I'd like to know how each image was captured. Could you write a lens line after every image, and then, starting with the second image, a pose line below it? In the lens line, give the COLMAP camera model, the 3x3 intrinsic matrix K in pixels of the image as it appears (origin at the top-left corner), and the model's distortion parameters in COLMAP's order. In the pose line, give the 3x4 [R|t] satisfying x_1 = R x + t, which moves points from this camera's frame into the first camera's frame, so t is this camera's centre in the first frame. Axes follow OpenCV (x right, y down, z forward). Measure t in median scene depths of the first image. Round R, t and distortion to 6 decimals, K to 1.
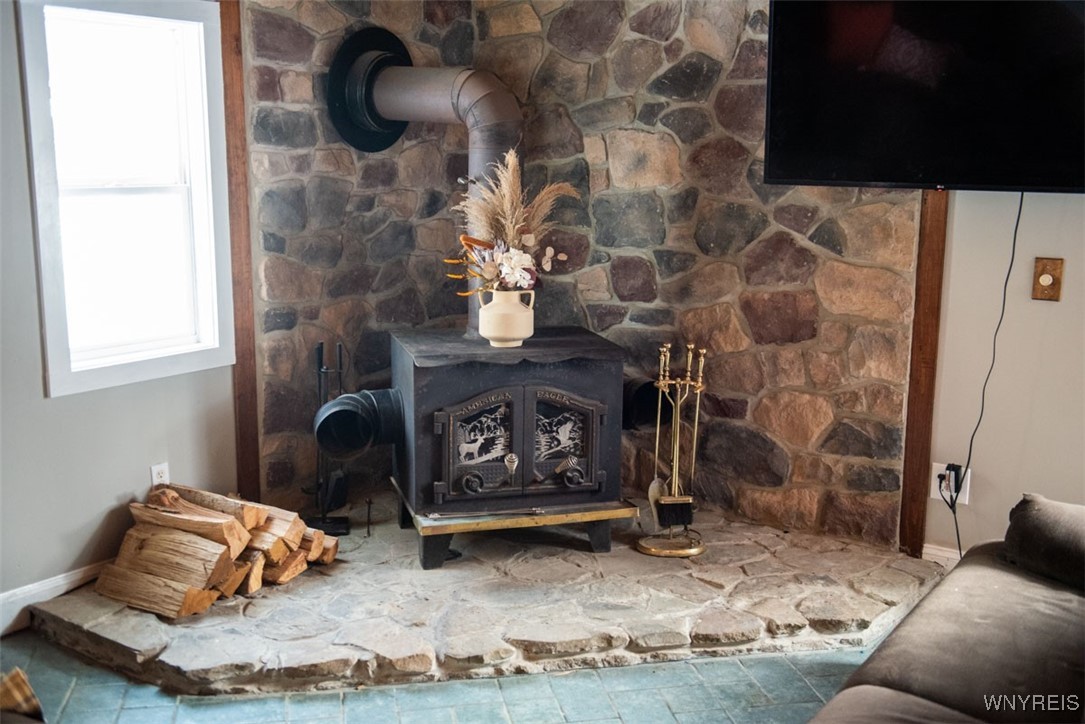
lens RADIAL K [[1173.3, 0, 544.5], [0, 1173.3, 365.5], [0, 0, 1]] dist [0.065924, 0.000000]
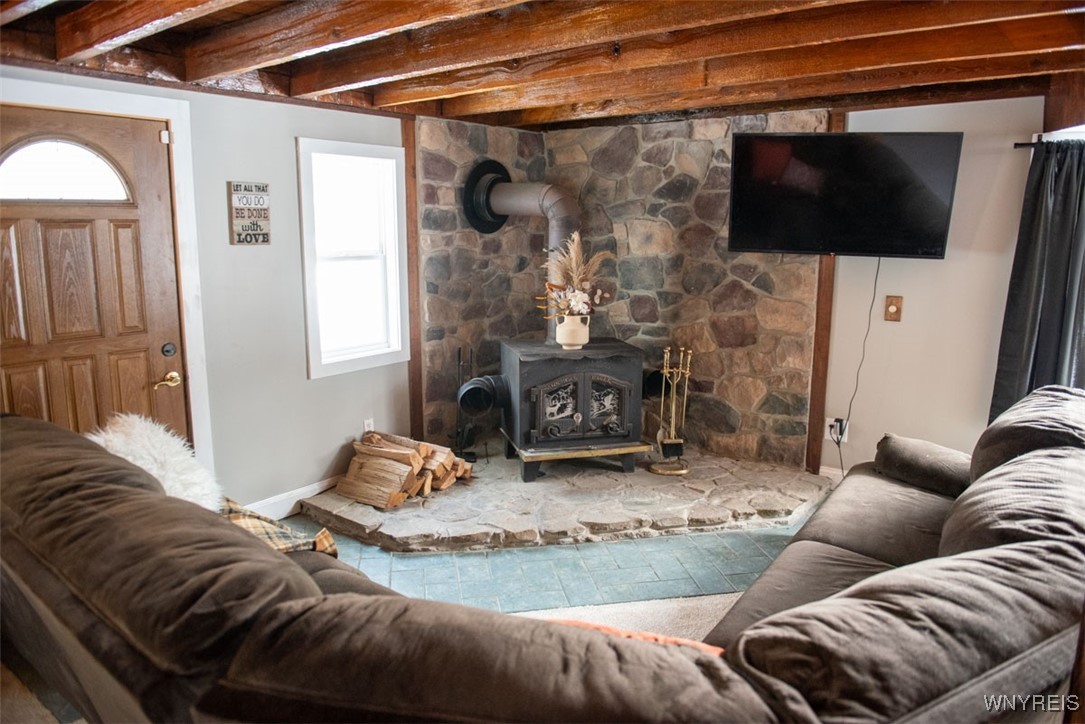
lens RADIAL K [[735.6, 0, 546.2], [0, 735.6, 363.9], [0, 0, 1]] dist [-0.044607, -0.007593]
pose [[0.999869, -0.002617, -0.015948, -0.052344], [0.002570, 0.999992, -0.002973, 0.007729], [0.015956, 0.002932, 0.999868, -0.044079]]
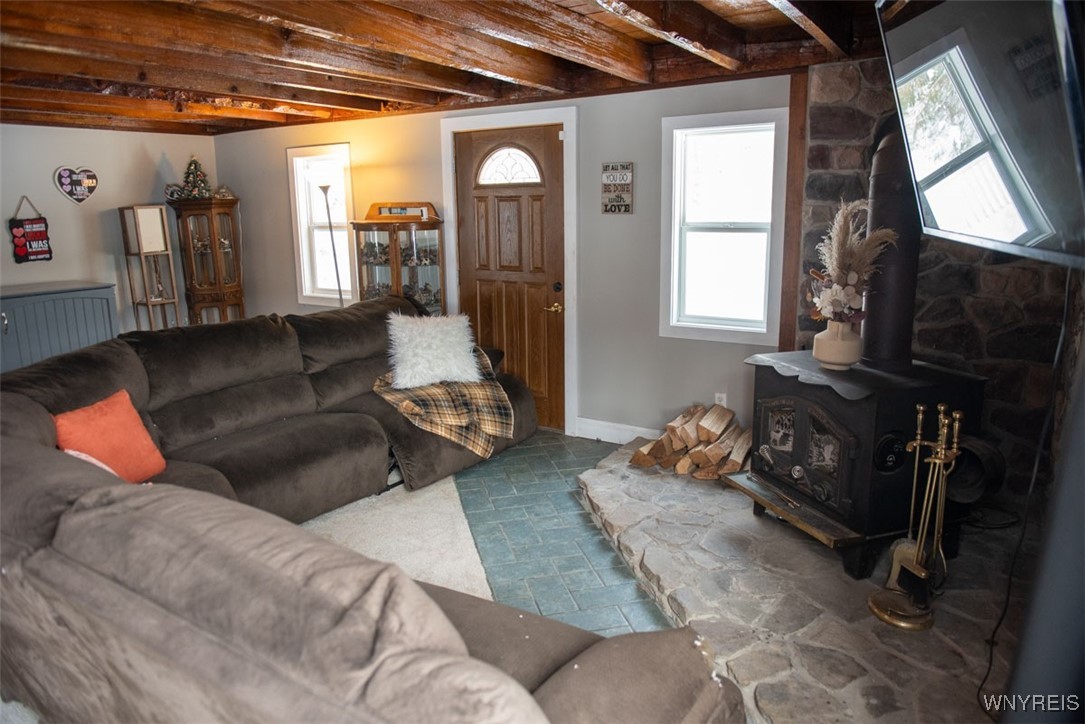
lens RADIAL K [[735.6, 0, 548.5], [0, 735.6, 357.1], [0, 0, 1]] dist [-0.044607, -0.007593]
pose [[0.047774, 0.187486, -0.981105, 0.649890], [-0.174182, 0.968741, 0.176642, -0.103762], [0.983554, 0.162452, 0.078937, 0.649003]]
